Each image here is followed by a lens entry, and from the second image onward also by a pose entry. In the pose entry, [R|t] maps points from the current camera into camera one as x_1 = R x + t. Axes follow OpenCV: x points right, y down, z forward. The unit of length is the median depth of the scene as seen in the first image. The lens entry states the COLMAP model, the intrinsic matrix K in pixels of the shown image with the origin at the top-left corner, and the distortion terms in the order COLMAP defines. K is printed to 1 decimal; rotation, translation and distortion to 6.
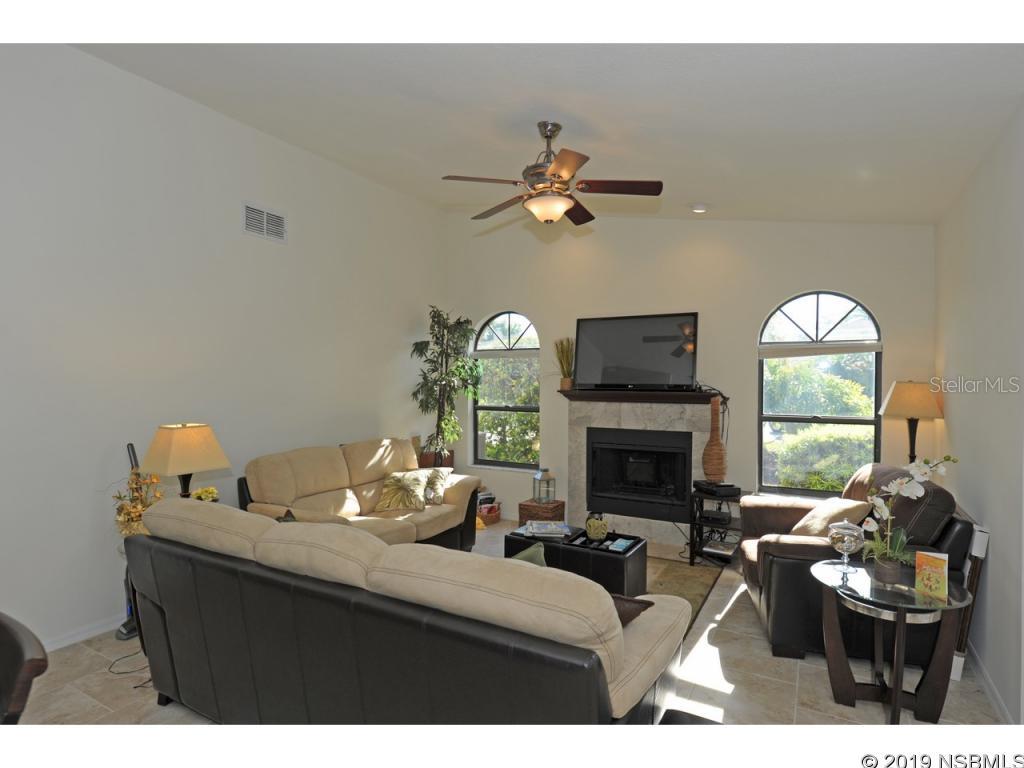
lens RADIAL K [[551.0, 0, 510.3], [0, 551.0, 388.1], [0, 0, 1]] dist [-0.004070, -0.001567]
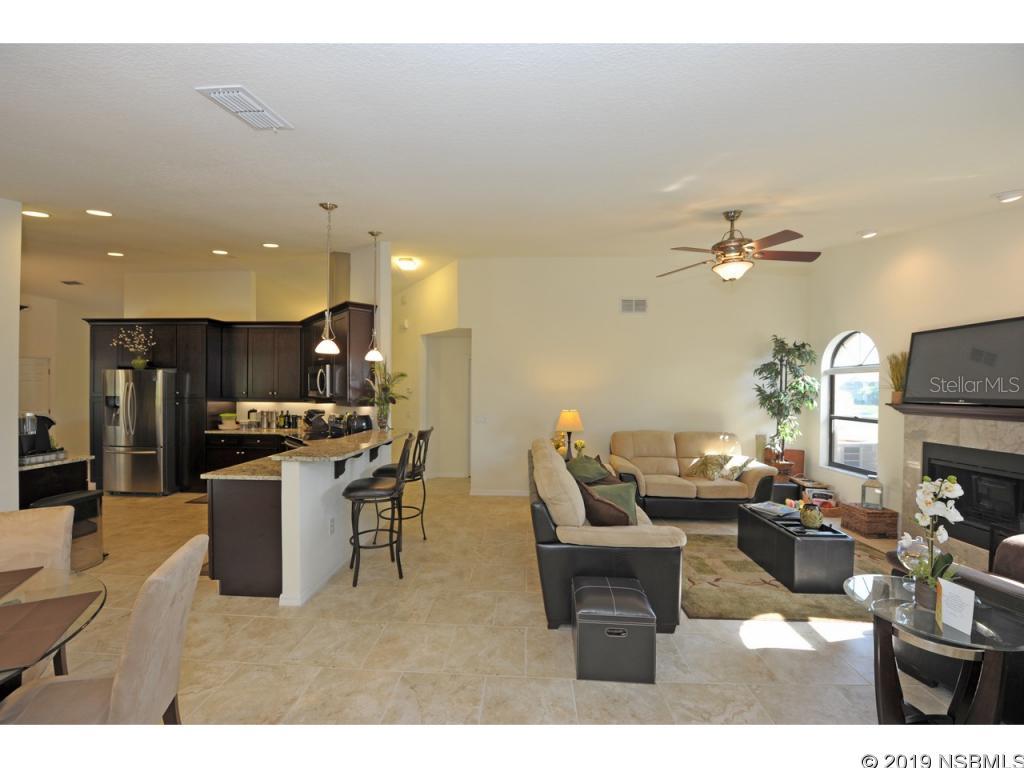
lens RADIAL K [[403.9, 0, 507.9], [0, 403.9, 389.4], [0, 0, 1]] dist [-0.016863, -0.002209]
pose [[0.445405, 0.001520, -0.895328, 0.511730], [-0.023612, 0.999671, -0.010049, 0.002652], [0.895018, 0.025616, 0.445294, 0.025413]]
